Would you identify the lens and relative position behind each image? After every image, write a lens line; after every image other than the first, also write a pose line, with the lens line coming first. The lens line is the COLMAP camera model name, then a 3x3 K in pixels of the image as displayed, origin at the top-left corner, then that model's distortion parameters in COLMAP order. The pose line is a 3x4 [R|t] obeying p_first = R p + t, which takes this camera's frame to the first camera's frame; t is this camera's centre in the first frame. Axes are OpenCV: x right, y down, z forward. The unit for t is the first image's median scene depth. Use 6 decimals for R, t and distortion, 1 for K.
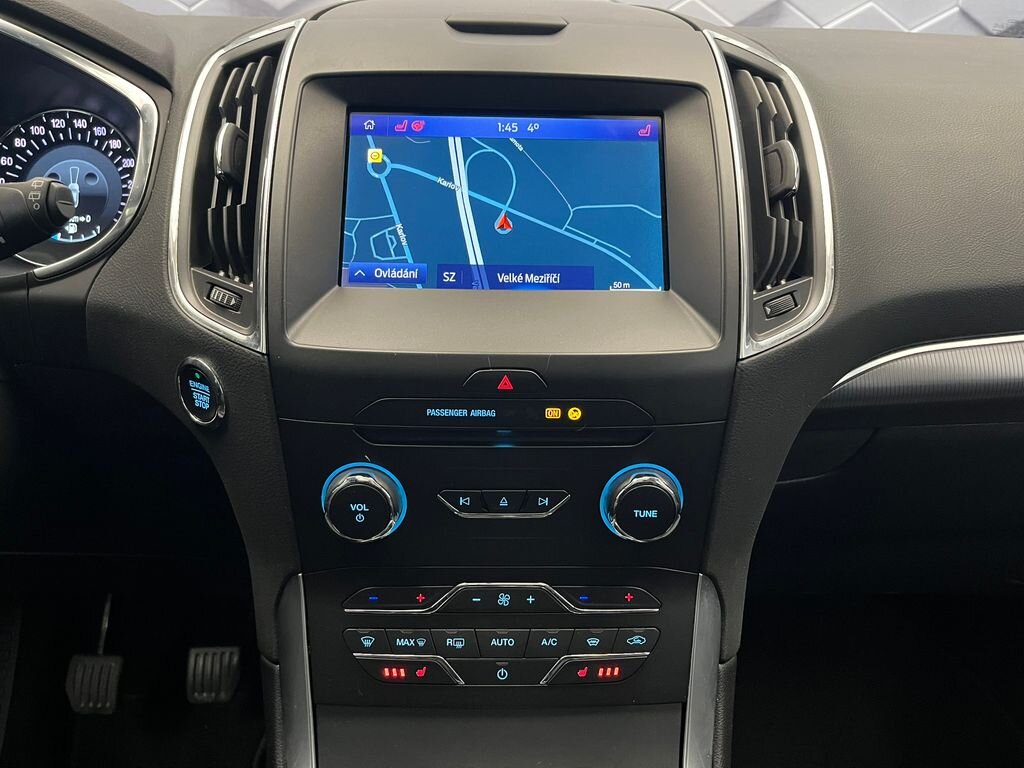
lens RADIAL K [[766.8, 0, 514.5], [0, 766.8, 388.5], [0, 0, 1]] dist [-0.000913, -0.037302]
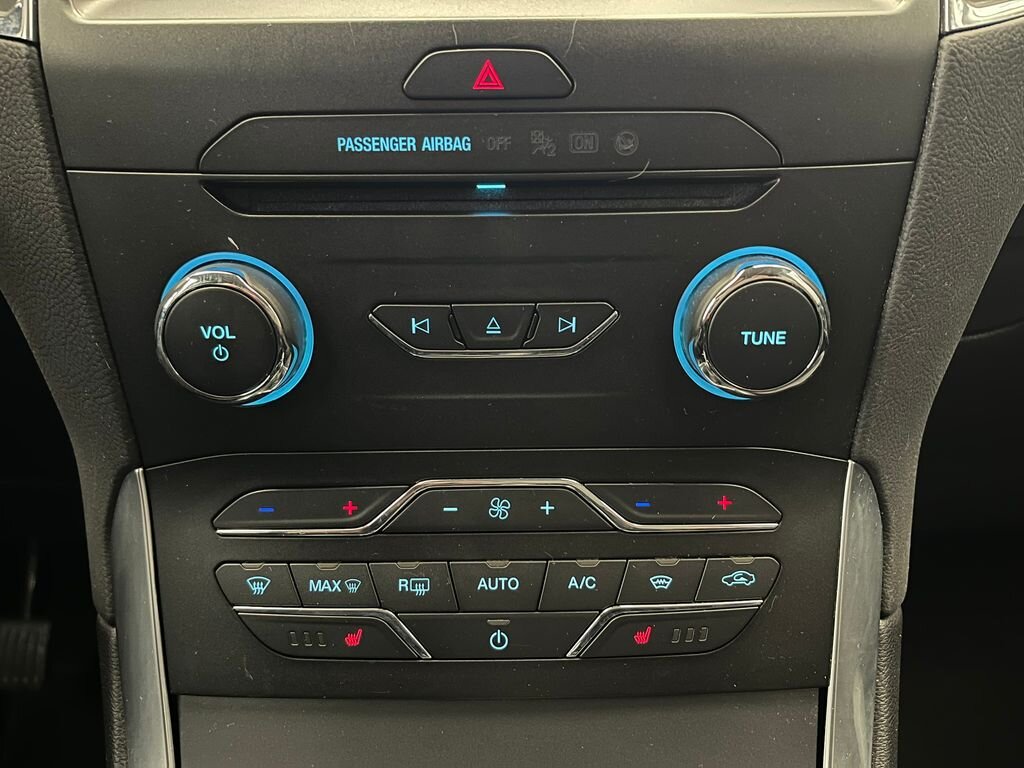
lens RADIAL K [[766.8, 0, 520.8], [0, 766.8, 384.6], [0, 0, 1]] dist [-0.000913, -0.037302]
pose [[0.999435, -0.016821, -0.029110, 0.018874], [0.018269, 0.998572, 0.050200, 0.152703], [0.028224, -0.050704, 0.998315, 0.435161]]
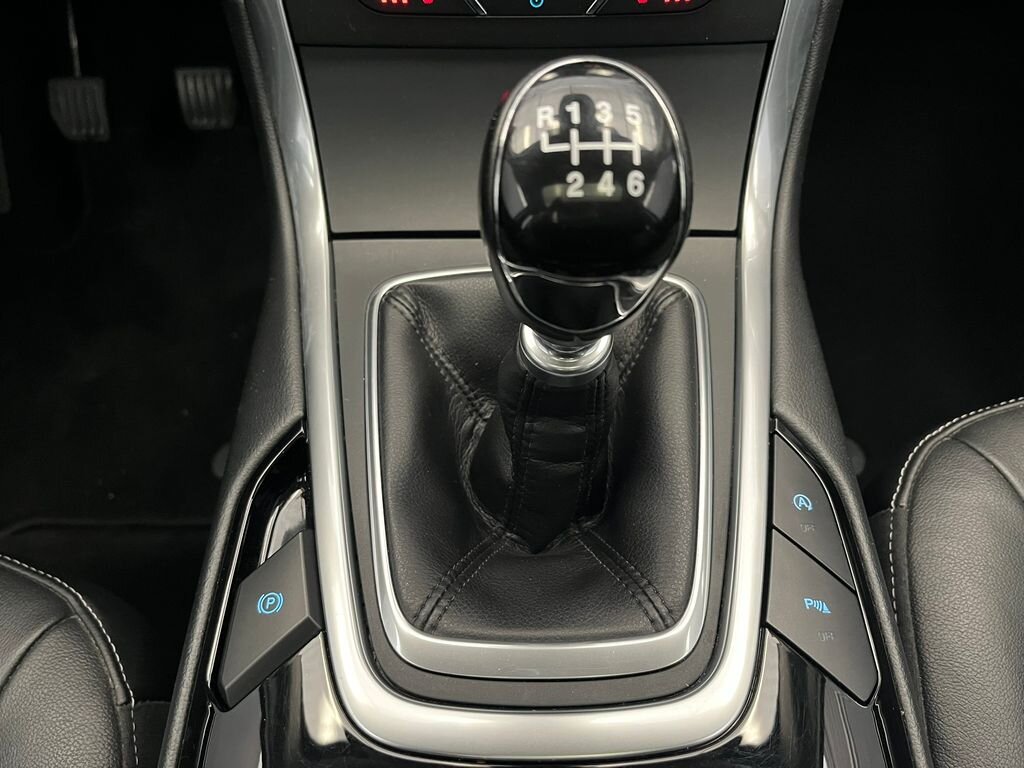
lens RADIAL K [[766.8, 0, 506.3], [0, 766.8, 385.6], [0, 0, 1]] dist [-0.000913, -0.037302]
pose [[0.999610, 0.006469, -0.027173, -0.022331], [0.011399, 0.793656, 0.608260, 0.209280], [0.025500, -0.608333, 0.793272, 0.165442]]
